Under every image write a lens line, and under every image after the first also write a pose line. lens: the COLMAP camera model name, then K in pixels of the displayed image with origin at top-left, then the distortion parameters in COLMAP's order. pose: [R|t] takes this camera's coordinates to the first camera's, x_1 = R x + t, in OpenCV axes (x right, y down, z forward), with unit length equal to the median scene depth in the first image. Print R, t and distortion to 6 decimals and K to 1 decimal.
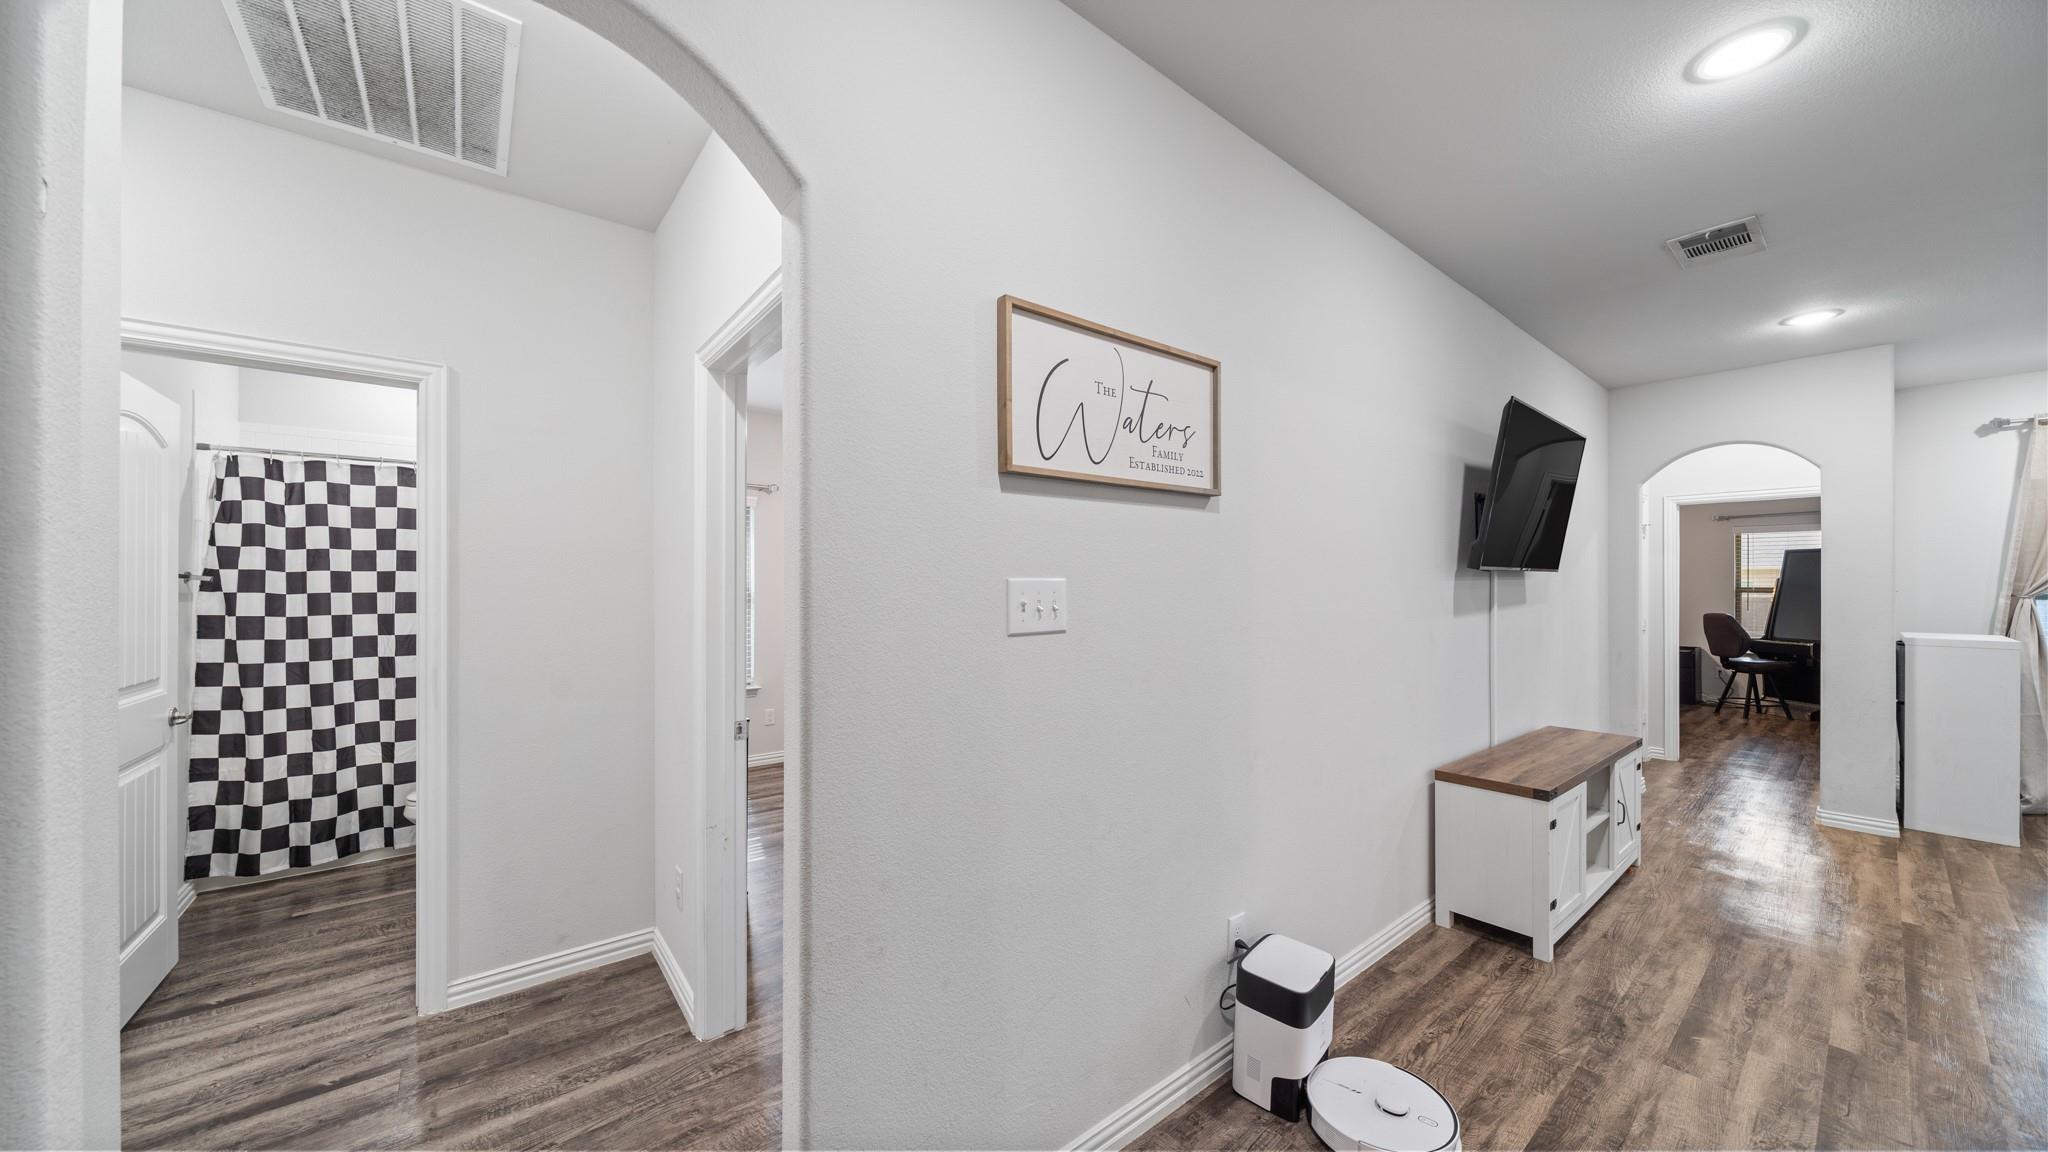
lens RADIAL K [[708.0, 0, 1028.6], [0, 708.0, 580.8], [0, 0, 1]] dist [-0.008510, 0.000189]
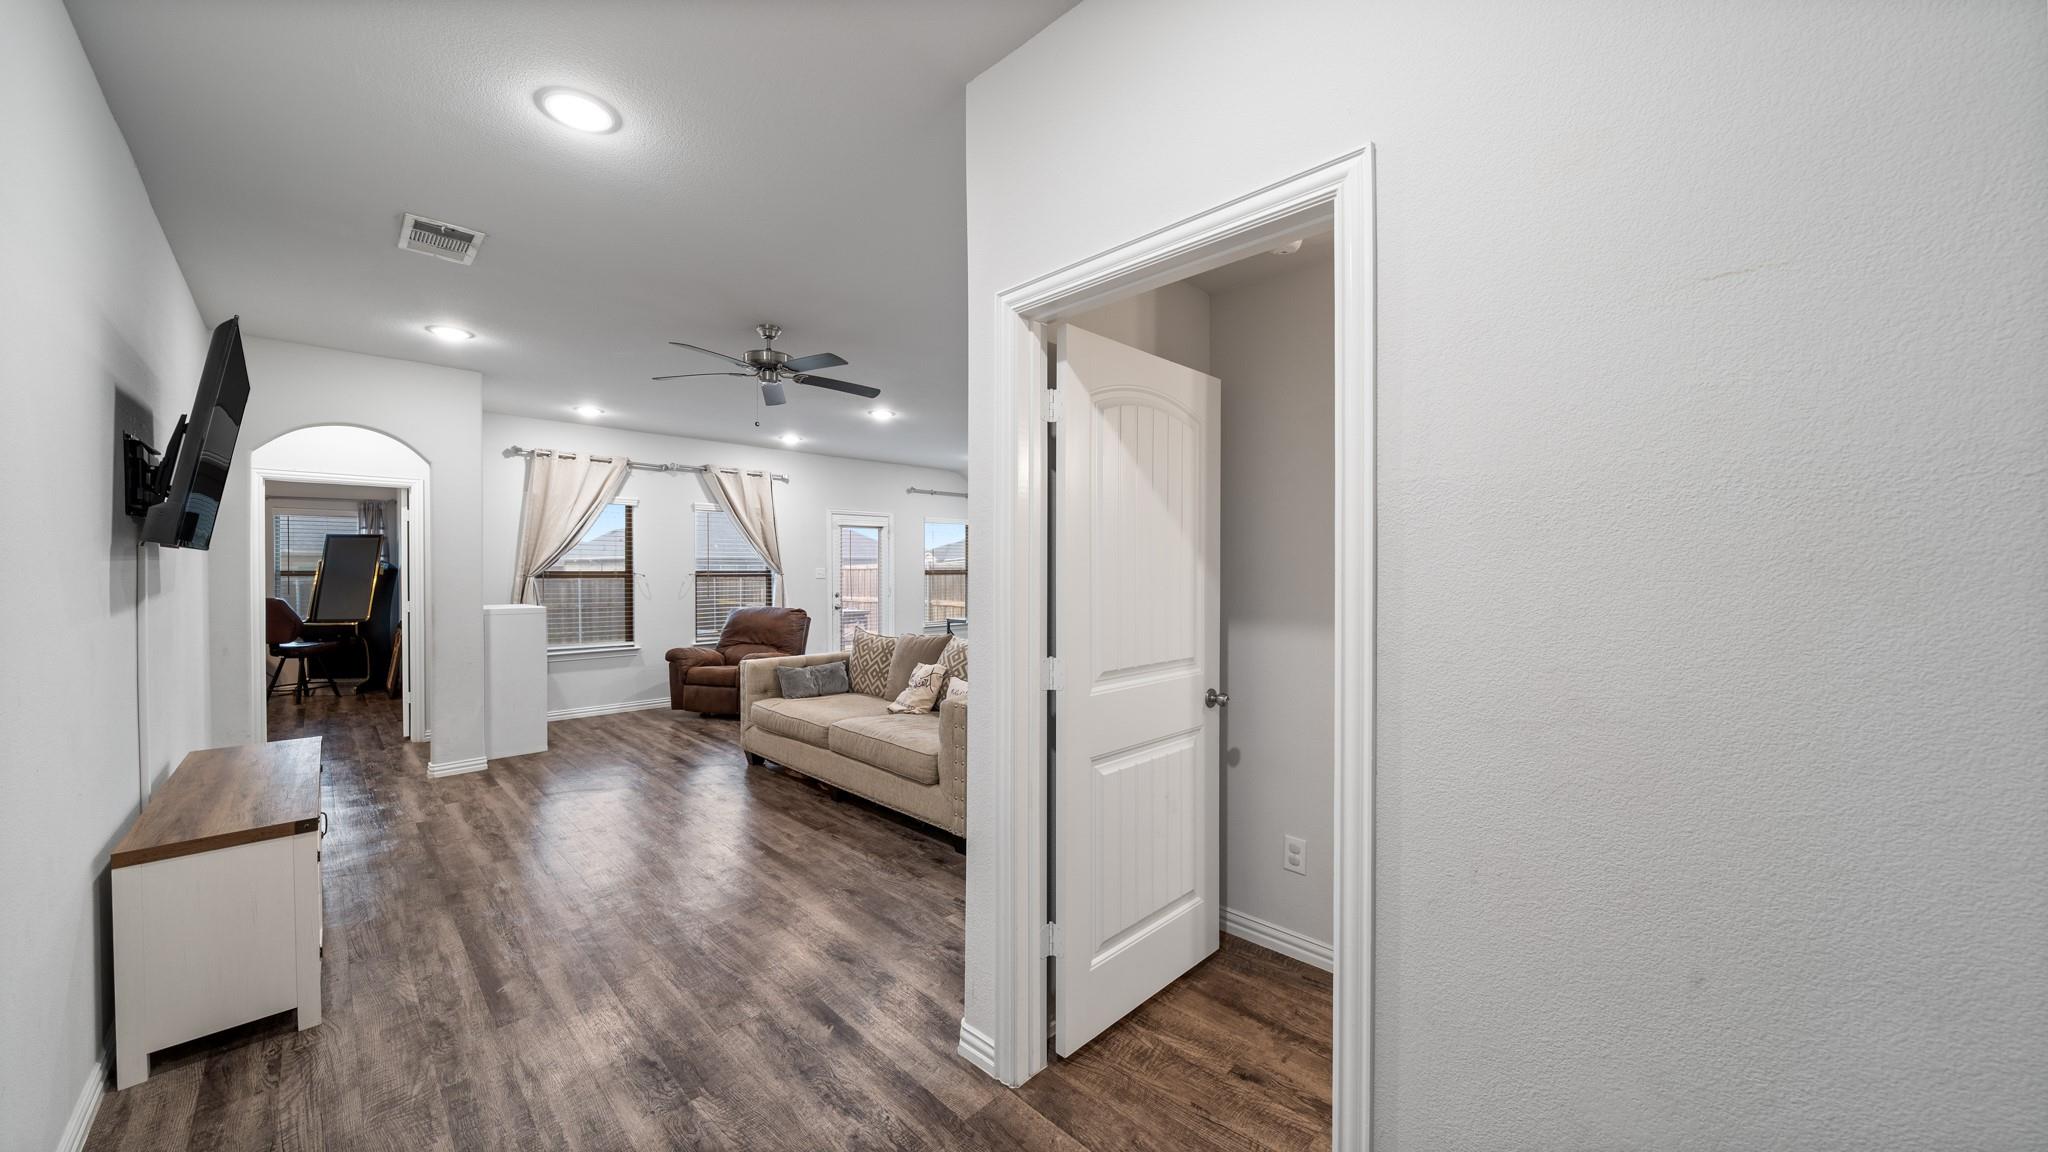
lens RADIAL K [[708.0, 0, 1018.1], [0, 708.0, 568.9], [0, 0, 1]] dist [-0.008510, 0.000189]
pose [[-0.115719, -0.003301, 0.993277, -0.162884], [-0.002070, 0.999993, 0.003082, 0.004302], [-0.993280, -0.001699, -0.115725, 0.272611]]
